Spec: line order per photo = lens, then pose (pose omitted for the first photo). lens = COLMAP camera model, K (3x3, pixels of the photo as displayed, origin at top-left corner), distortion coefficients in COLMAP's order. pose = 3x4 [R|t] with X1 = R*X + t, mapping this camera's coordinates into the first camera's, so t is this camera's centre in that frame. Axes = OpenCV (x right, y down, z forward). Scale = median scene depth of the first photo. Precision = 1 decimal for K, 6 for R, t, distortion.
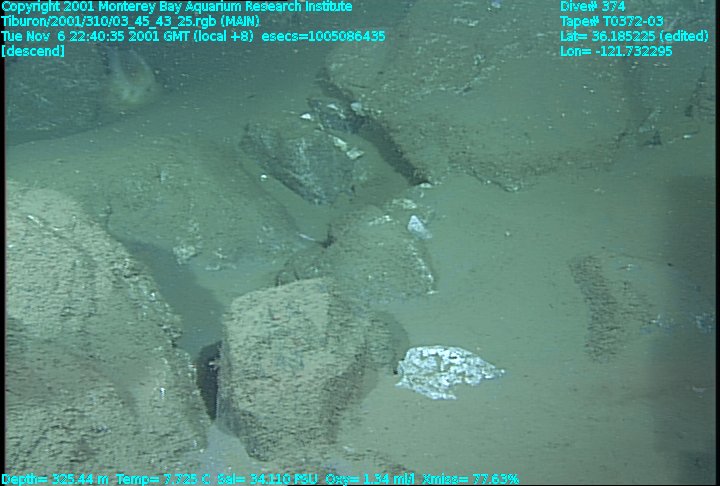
lens RADIAL K [[608.2, 0, 360.0], [0, 608.2, 243.0], [0, 0, 1]] dist [0.076904, 0.006104]
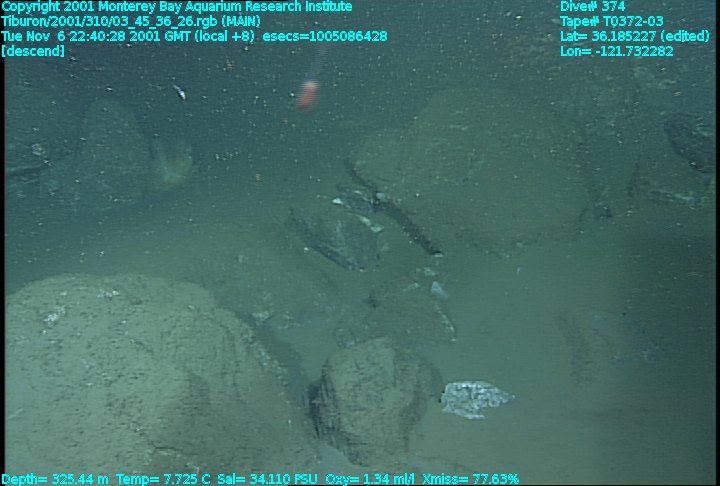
lens RADIAL K [[561.3, 0, 360.5], [0, 561.3, 253.4], [0, 0, 1]] dist [0.070945, 0.003389]
pose [[0.998639, -0.045758, 0.025022, -0.142431], [0.046825, 0.997941, -0.043842, -0.083436], [-0.022965, 0.044954, 0.998725, -0.327469]]
